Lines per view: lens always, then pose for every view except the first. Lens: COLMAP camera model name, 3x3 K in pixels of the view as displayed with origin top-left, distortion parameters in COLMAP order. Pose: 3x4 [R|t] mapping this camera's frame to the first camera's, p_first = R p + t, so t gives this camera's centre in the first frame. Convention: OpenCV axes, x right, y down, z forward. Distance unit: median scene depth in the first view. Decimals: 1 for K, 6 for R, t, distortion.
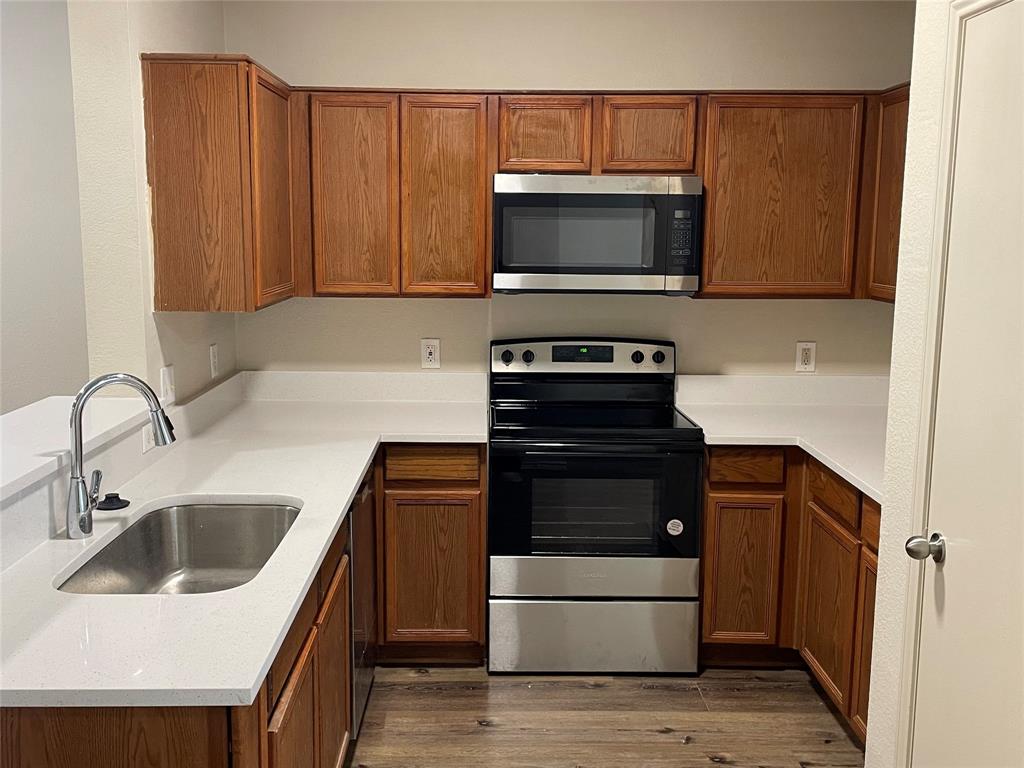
lens RADIAL K [[1006.6, 0, 524.0], [0, 1006.6, 377.0], [0, 0, 1]] dist [0.124372, -0.320886]
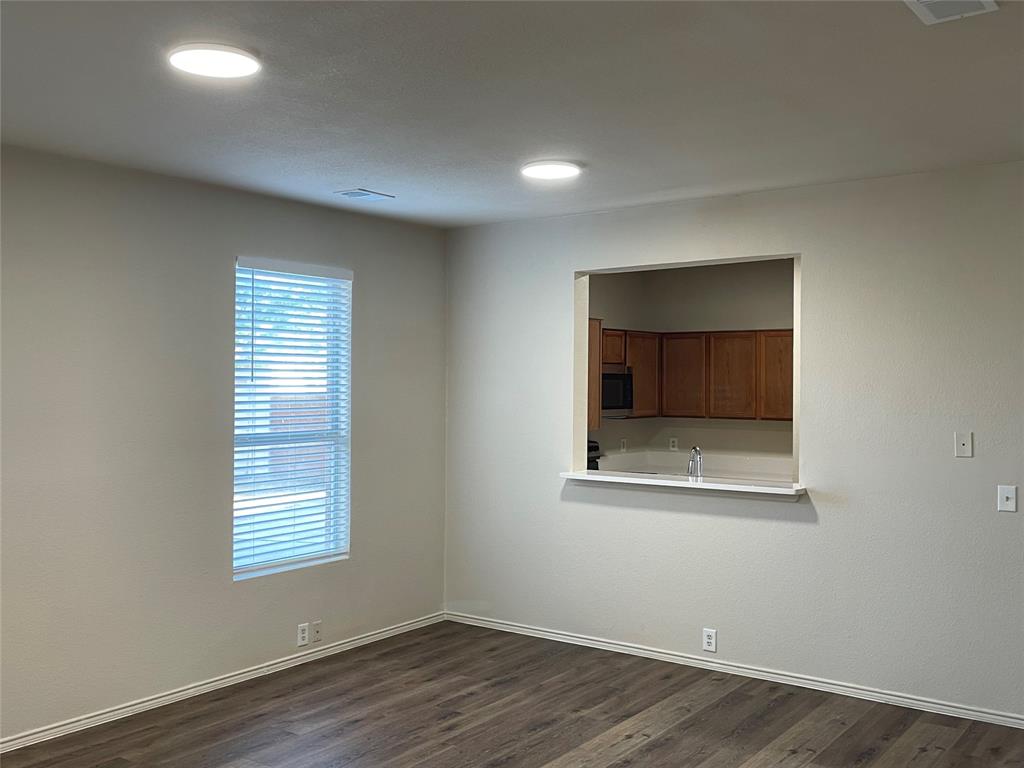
lens RADIAL K [[1004.5, 0, 512.0], [0, 1004.5, 384.0], [0, 0, 1]] dist [0.120085, -0.180911]
pose [[0.612108, -0.012354, 0.790678, -1.794769], [0.121779, 0.989423, -0.078816, -0.010611], [-0.781341, 0.144532, 0.607138, -0.172322]]
